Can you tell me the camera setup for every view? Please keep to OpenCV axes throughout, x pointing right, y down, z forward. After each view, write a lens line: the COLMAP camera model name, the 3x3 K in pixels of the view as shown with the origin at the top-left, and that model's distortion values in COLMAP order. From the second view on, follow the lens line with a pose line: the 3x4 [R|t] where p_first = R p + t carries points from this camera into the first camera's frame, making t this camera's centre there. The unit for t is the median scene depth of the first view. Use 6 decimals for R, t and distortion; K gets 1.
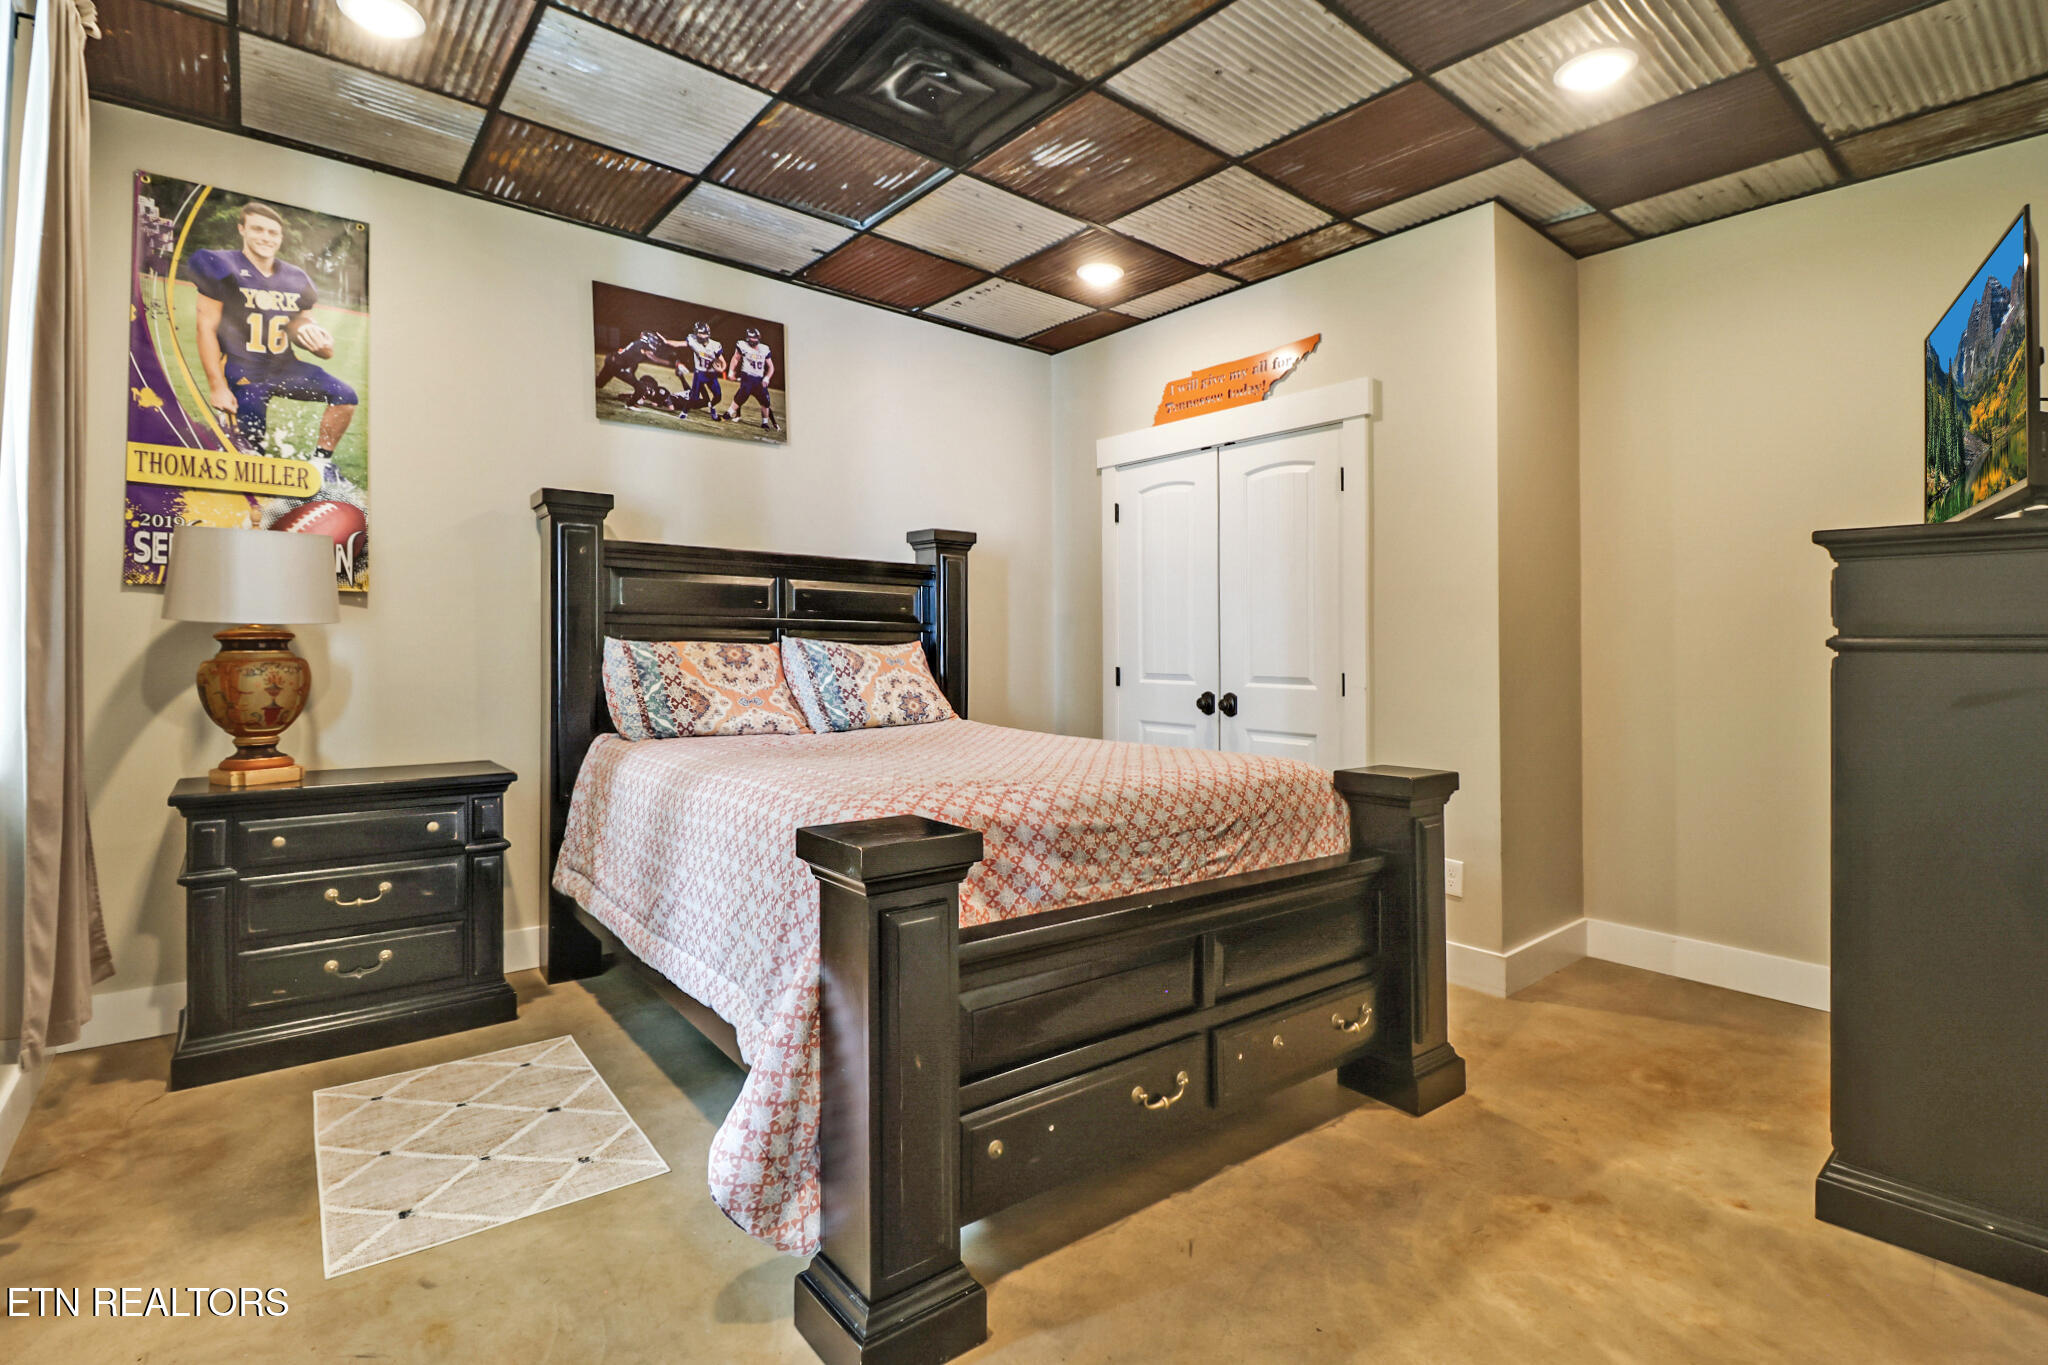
lens RADIAL K [[956.4, 0, 1028.1], [0, 956.4, 640.5], [0, 0, 1]] dist [0.003472, -0.008713]
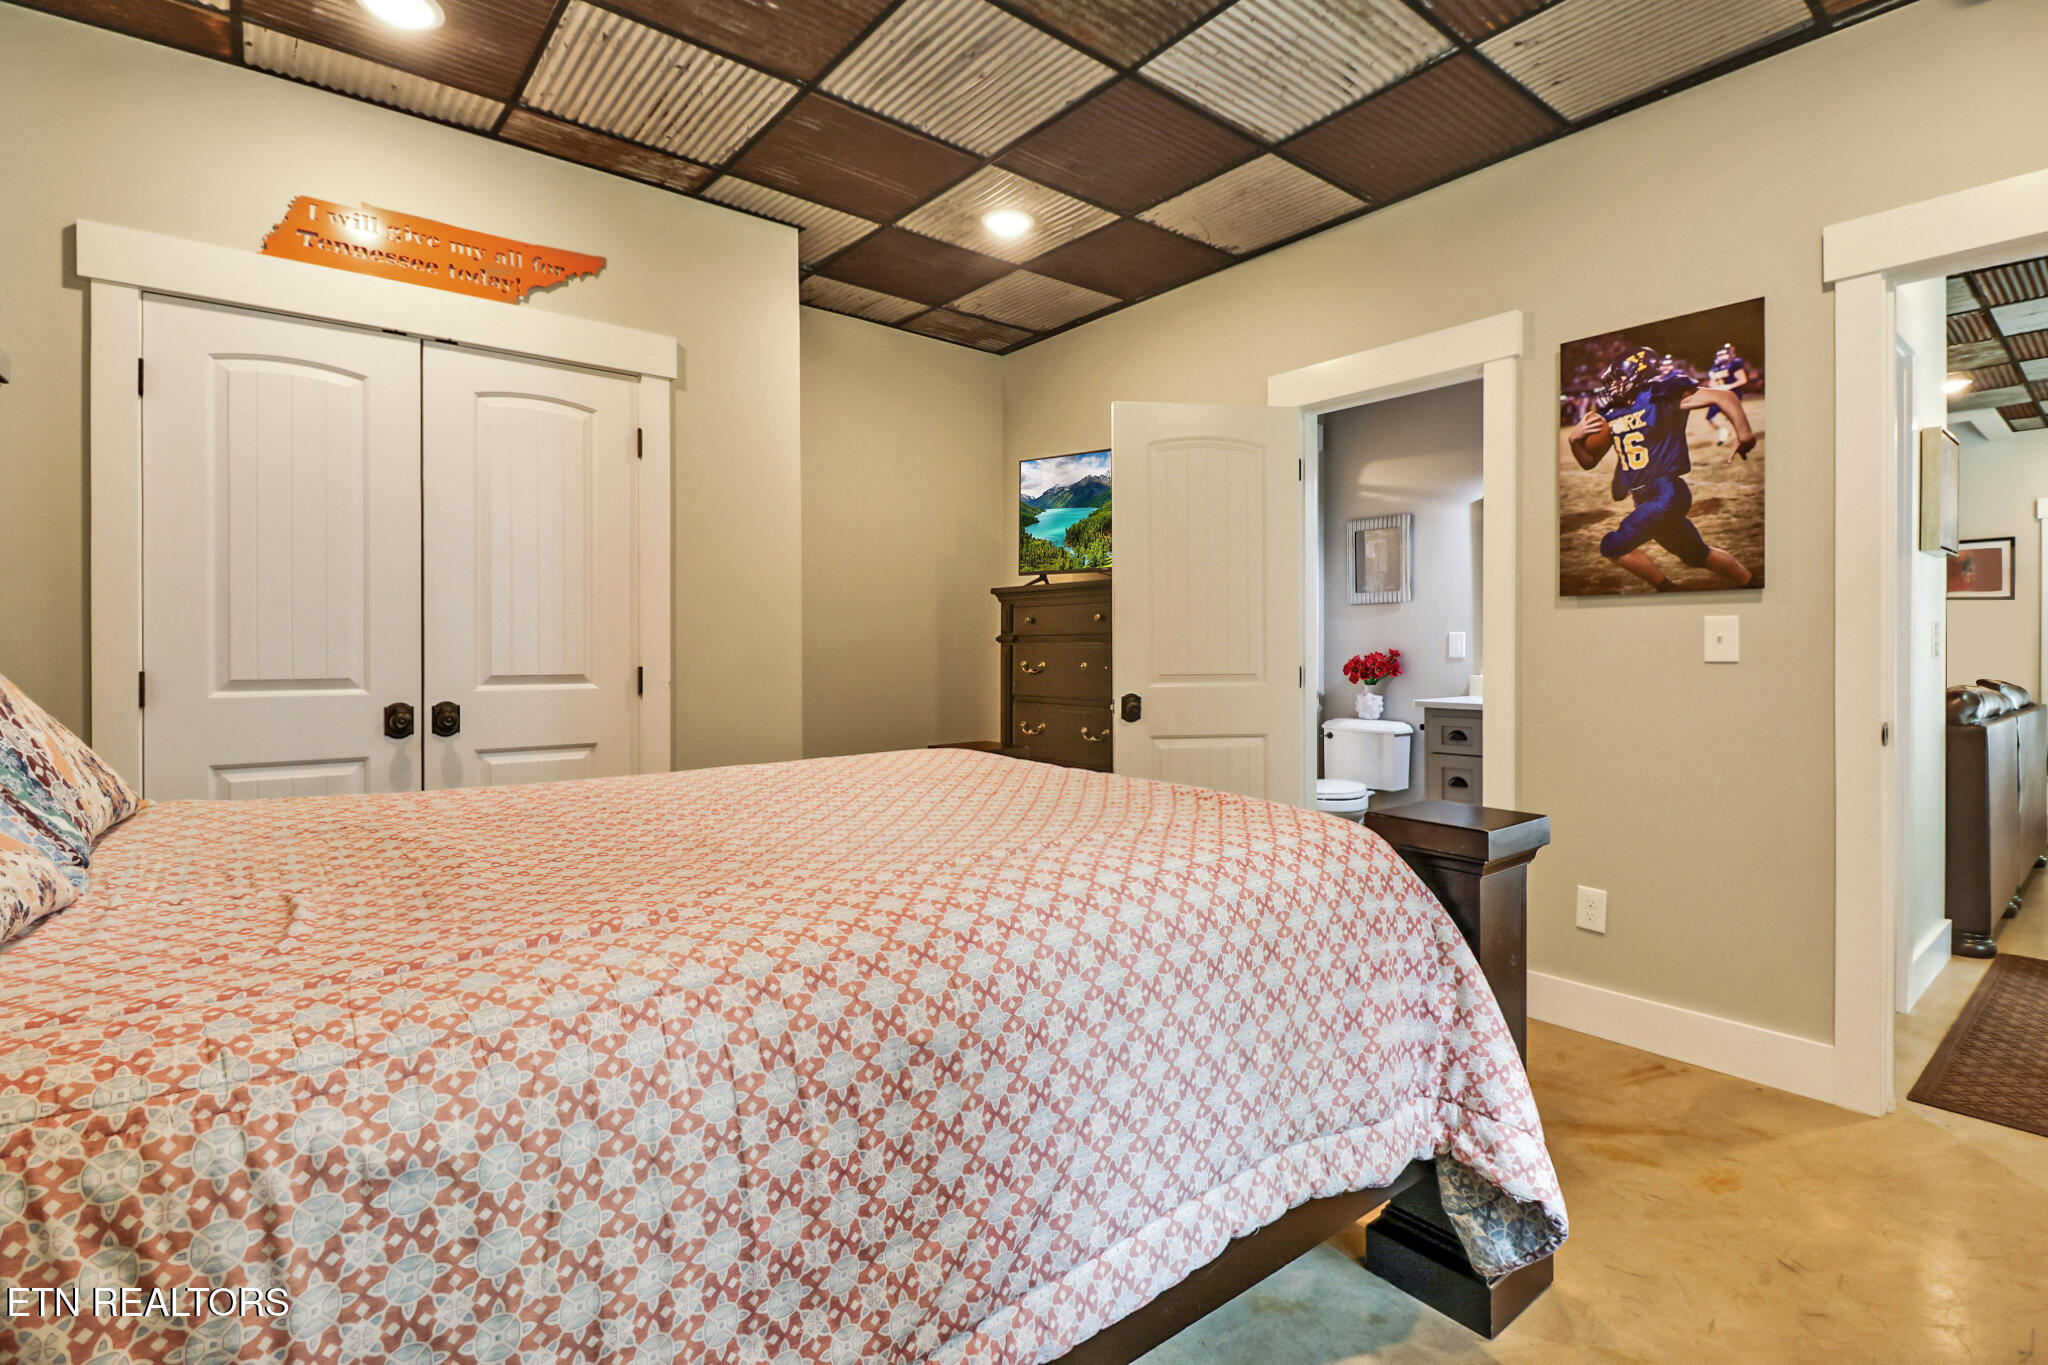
lens RADIAL K [[956.4, 0, 1028.1], [0, 956.4, 640.5], [0, 0, 1]] dist [0.003472, -0.008713]
pose [[0.002602, -0.009736, 0.999949, -0.527277], [-0.006652, 0.999930, 0.009753, 0.000109], [-0.999974, -0.006678, 0.002537, 0.625978]]
